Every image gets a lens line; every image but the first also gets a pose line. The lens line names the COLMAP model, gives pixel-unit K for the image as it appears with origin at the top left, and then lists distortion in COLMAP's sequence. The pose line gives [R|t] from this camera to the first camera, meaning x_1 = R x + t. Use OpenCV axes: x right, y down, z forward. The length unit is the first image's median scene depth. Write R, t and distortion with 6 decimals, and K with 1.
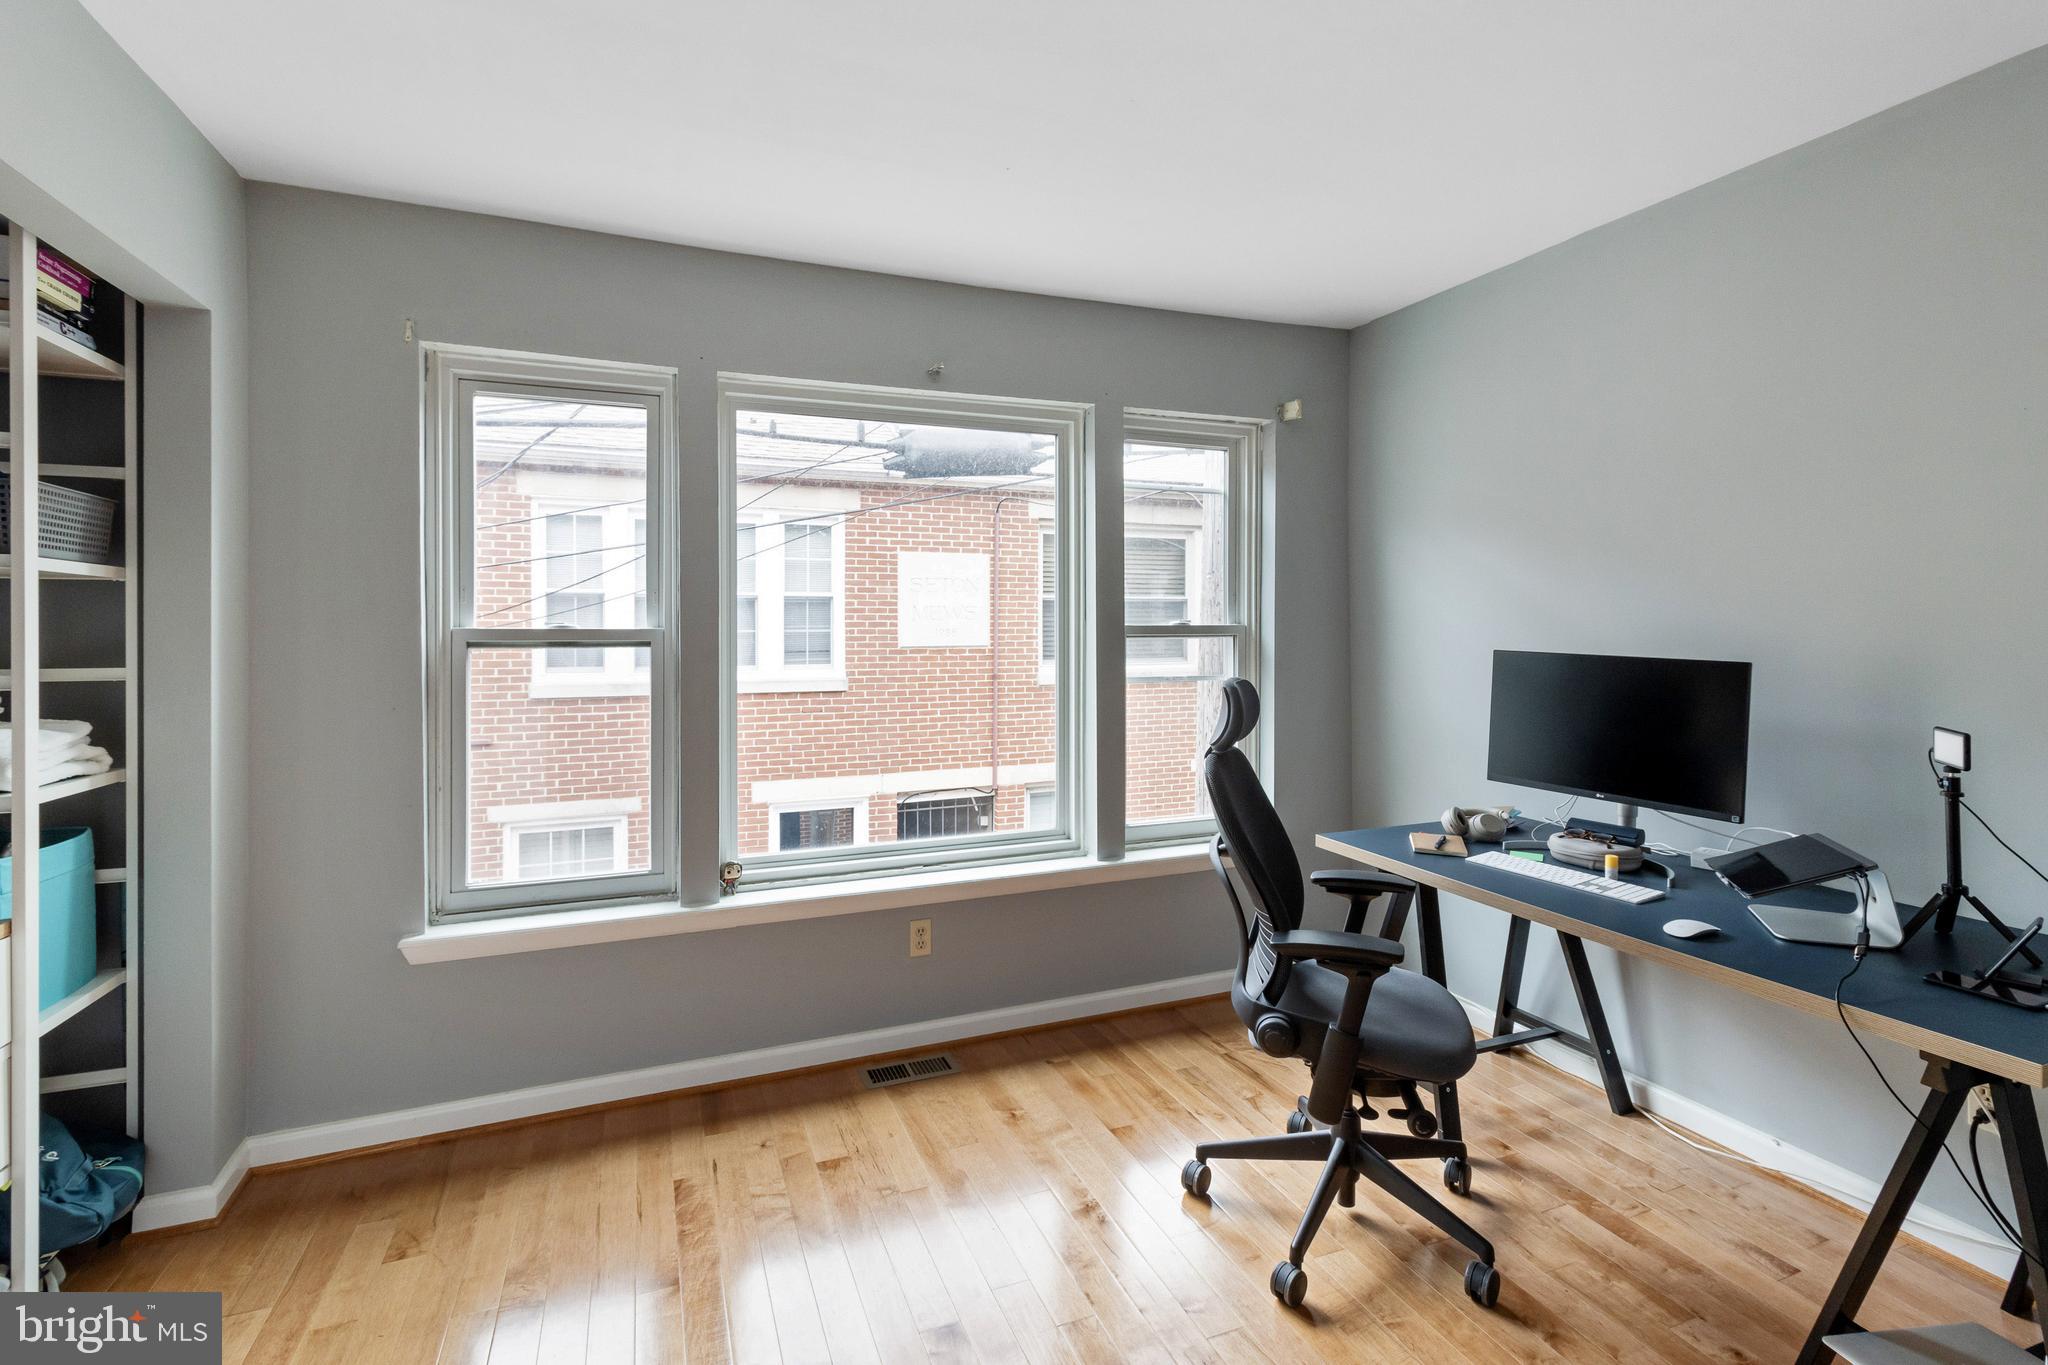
lens RADIAL K [[957.3, 0, 1030.6], [0, 957.3, 630.2], [0, 0, 1]] dist [0.000402, 0.000110]
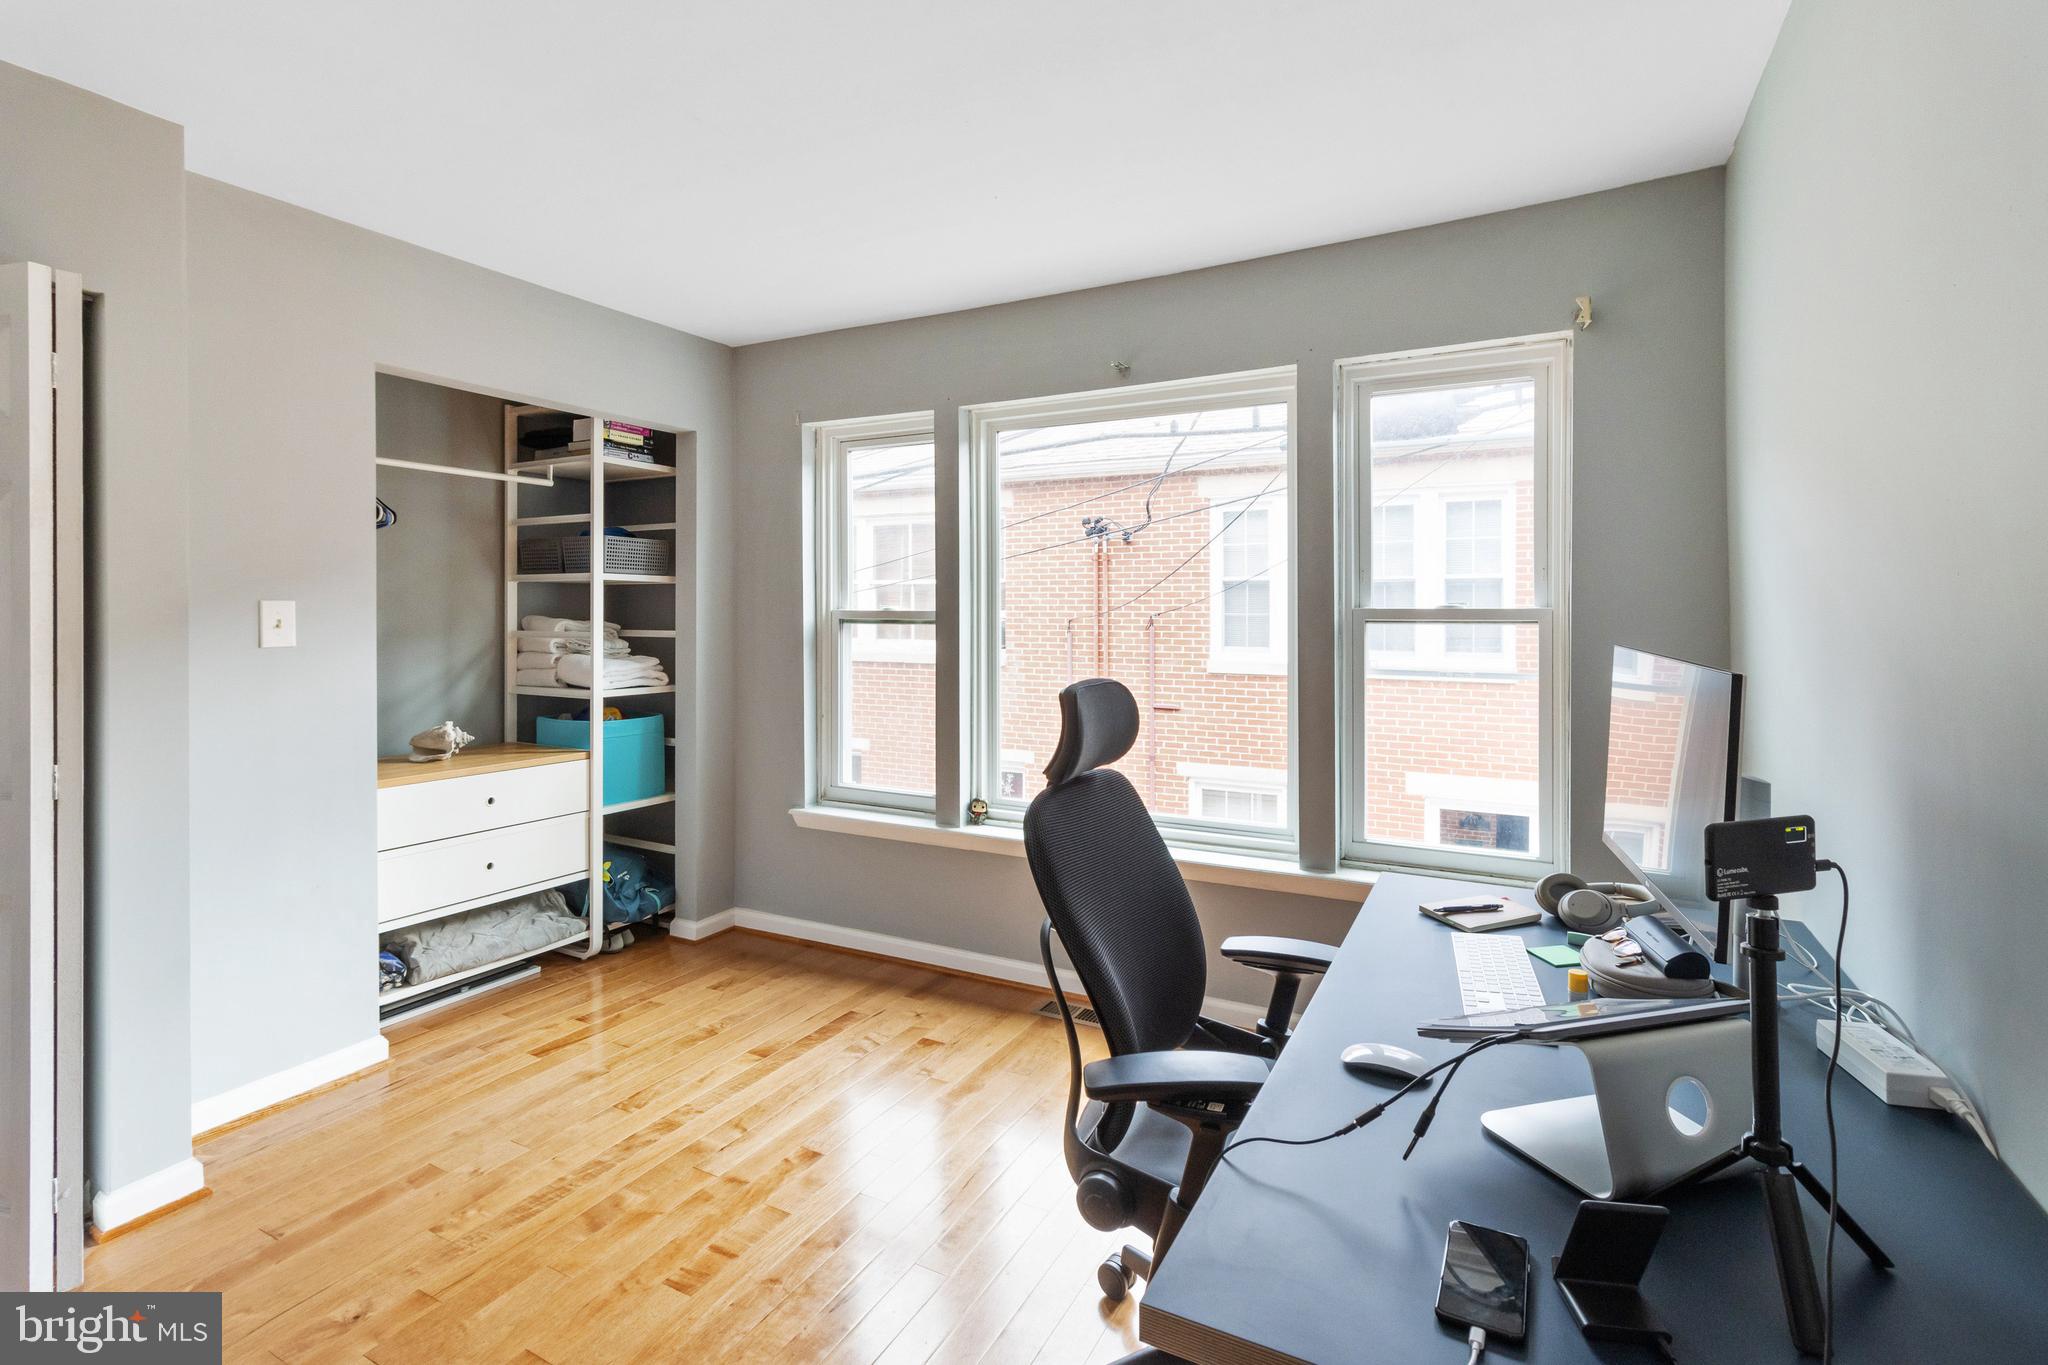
lens RADIAL K [[961.8, 0, 1021.4], [0, 961.8, 620.5], [0, 0, 1]] dist [-0.000681, -0.000106]
pose [[0.635642, 0.010271, -0.771915, 0.749962], [-0.006459, 0.999947, 0.007986, 0.000189], [0.771957, -0.000090, 0.635675, 0.273541]]
